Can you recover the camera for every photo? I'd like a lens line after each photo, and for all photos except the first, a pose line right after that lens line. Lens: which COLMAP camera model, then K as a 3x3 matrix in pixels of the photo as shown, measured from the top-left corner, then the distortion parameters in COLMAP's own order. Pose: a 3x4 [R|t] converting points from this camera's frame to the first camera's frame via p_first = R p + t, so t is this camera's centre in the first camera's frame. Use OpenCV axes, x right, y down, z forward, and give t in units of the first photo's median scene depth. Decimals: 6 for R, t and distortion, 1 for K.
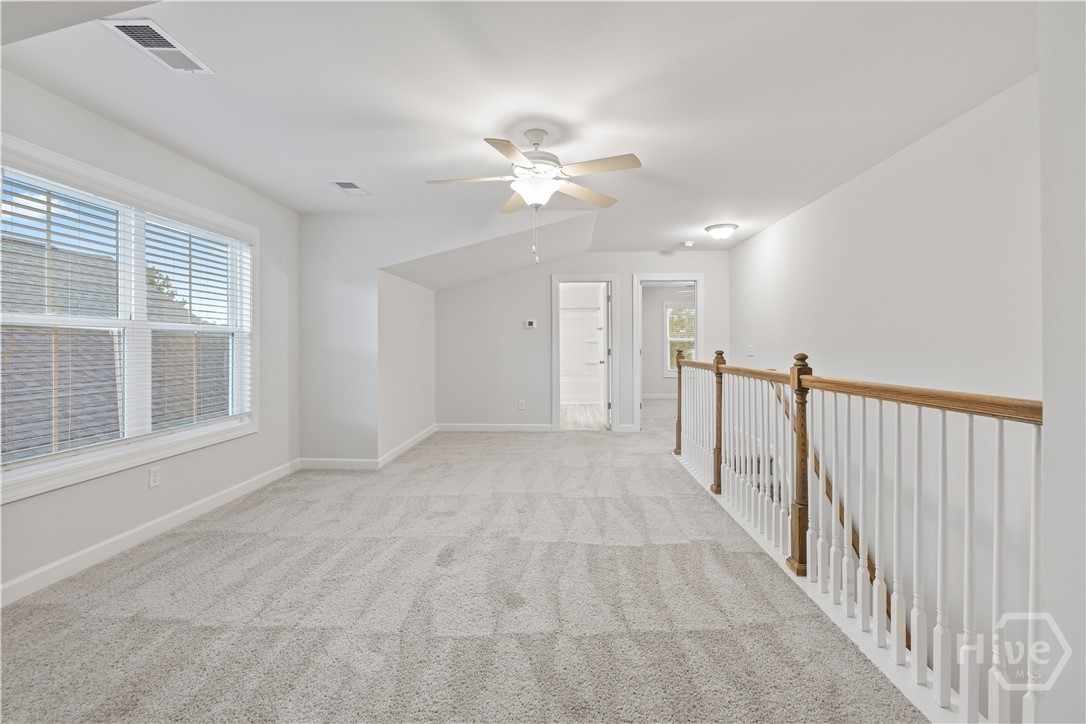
lens RADIAL K [[442.2, 0, 544.0], [0, 442.2, 350.8], [0, 0, 1]] dist [0.002574, 0.000189]
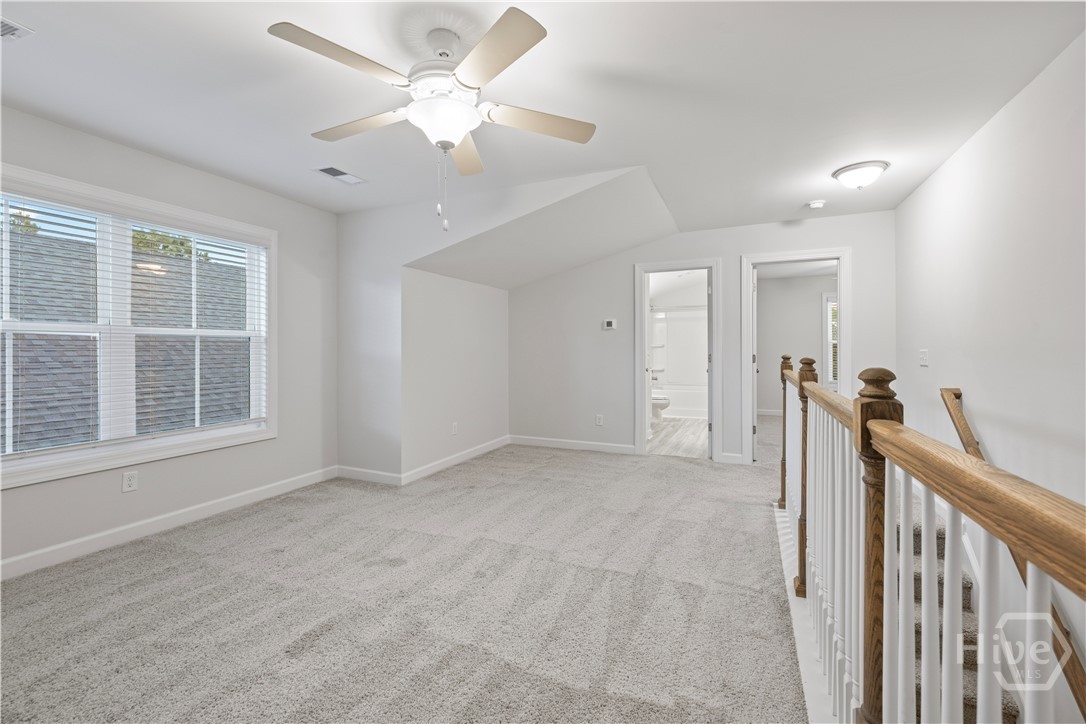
lens RADIAL K [[442.2, 0, 542.3], [0, 442.2, 355.7], [0, 0, 1]] dist [0.002574, 0.000189]
pose [[0.935456, 0.003522, -0.353424, 0.276805], [-0.003244, 0.999994, 0.001379, -0.003313], [0.353427, -0.000144, 0.935462, 0.314134]]
